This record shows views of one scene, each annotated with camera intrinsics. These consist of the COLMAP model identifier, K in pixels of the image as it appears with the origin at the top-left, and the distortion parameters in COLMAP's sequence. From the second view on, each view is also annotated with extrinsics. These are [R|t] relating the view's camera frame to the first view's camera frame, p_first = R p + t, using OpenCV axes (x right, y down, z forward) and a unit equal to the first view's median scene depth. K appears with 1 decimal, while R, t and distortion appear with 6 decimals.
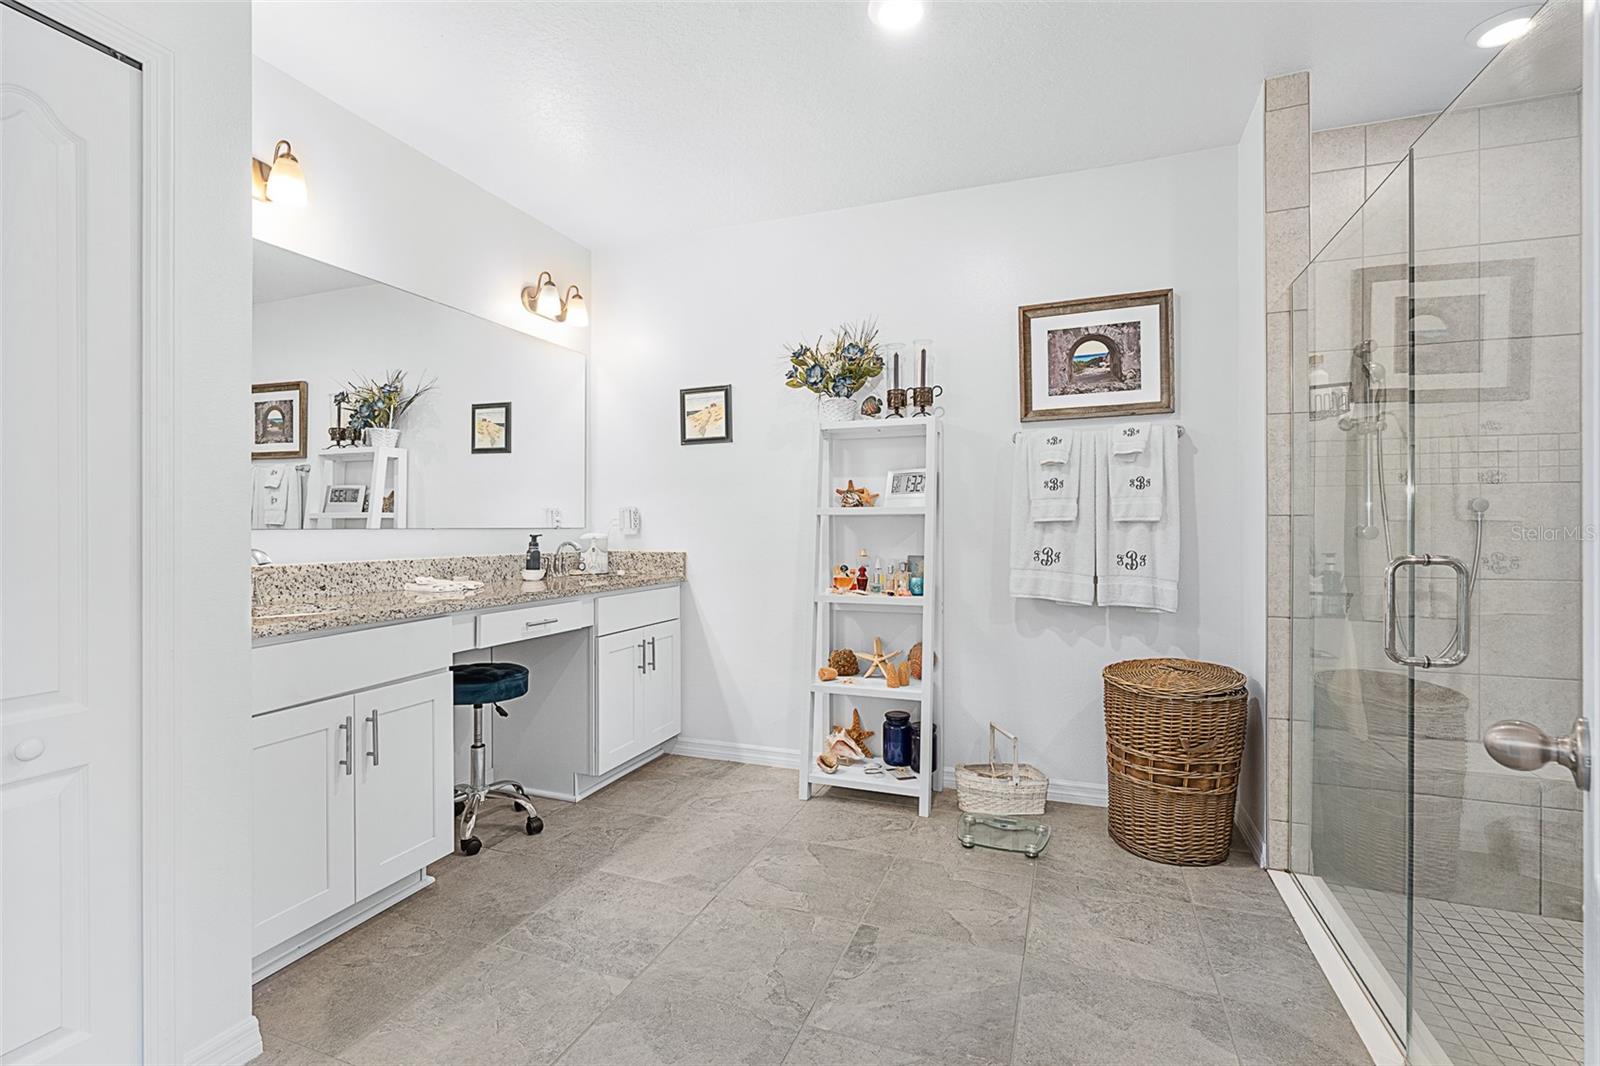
lens RADIAL K [[740.5, 0, 791.3], [0, 740.5, 527.4], [0, 0, 1]] dist [-0.005529, -0.001237]
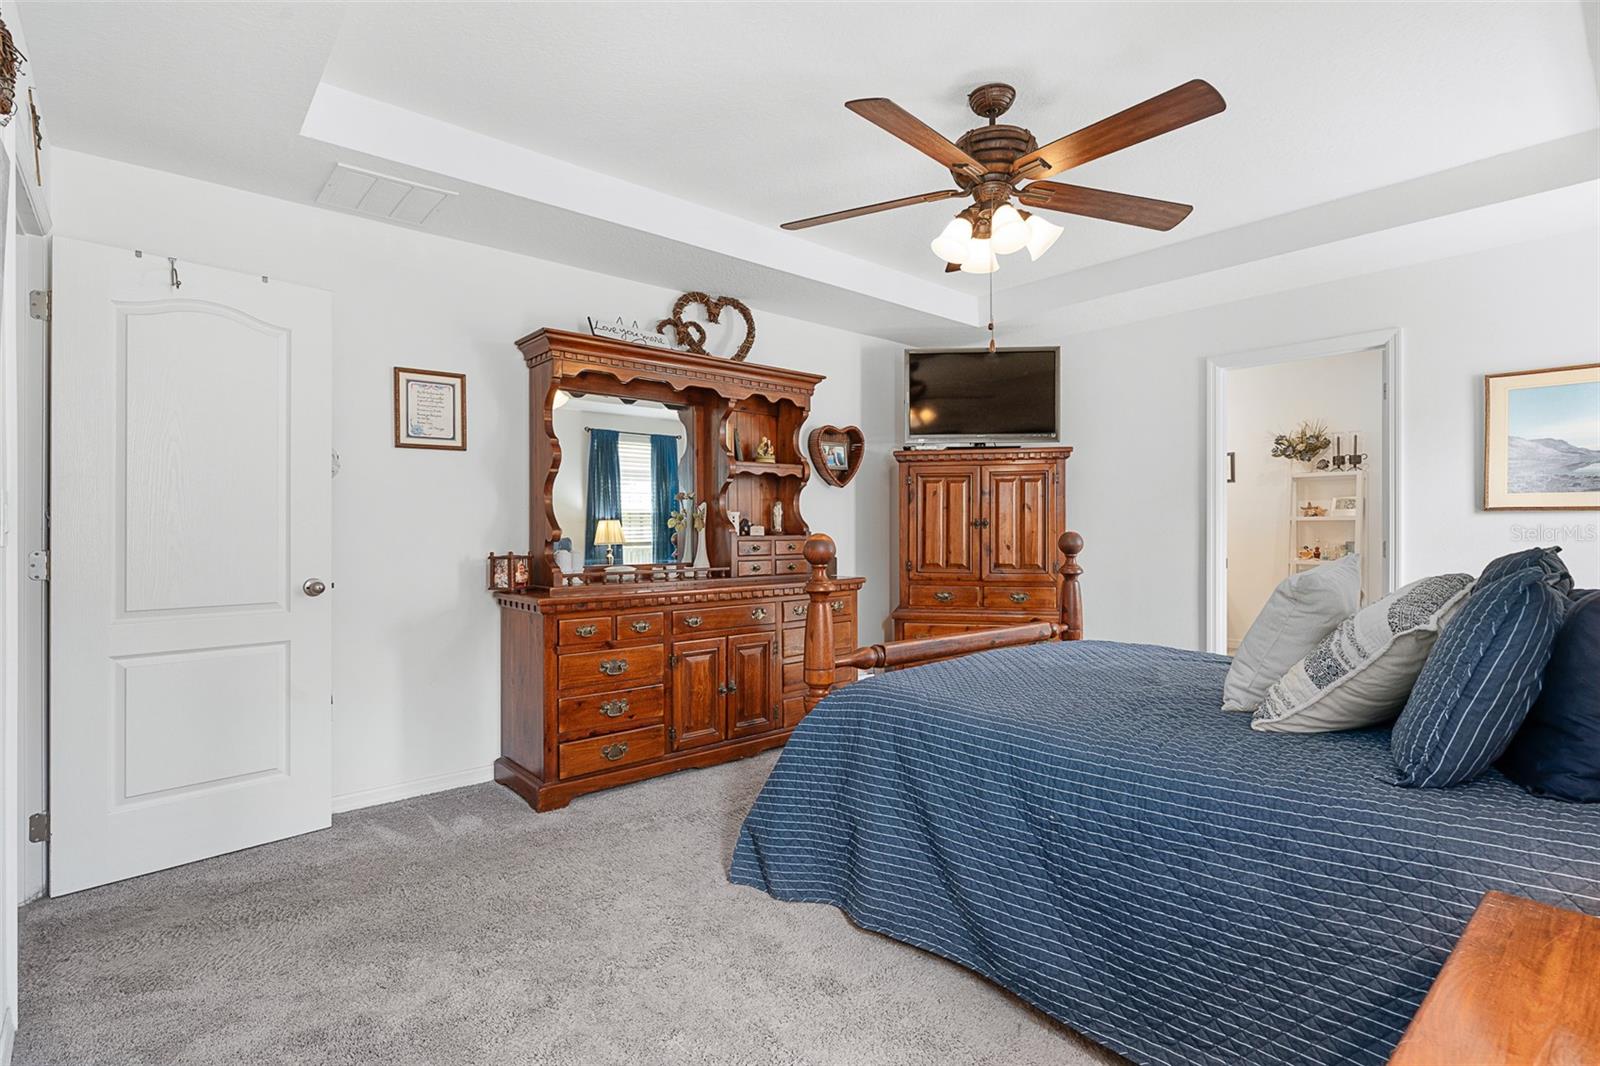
lens RADIAL K [[756.2, 0, 799.5], [0, 756.2, 525.0], [0, 0, 1]] dist [-0.000419, 0.000059]
pose [[0.883972, 0.001044, -0.467539, -0.181247], [-0.000026, 0.999998, 0.002184, -0.009152], [0.467540, -0.001918, 0.883970, -1.421603]]
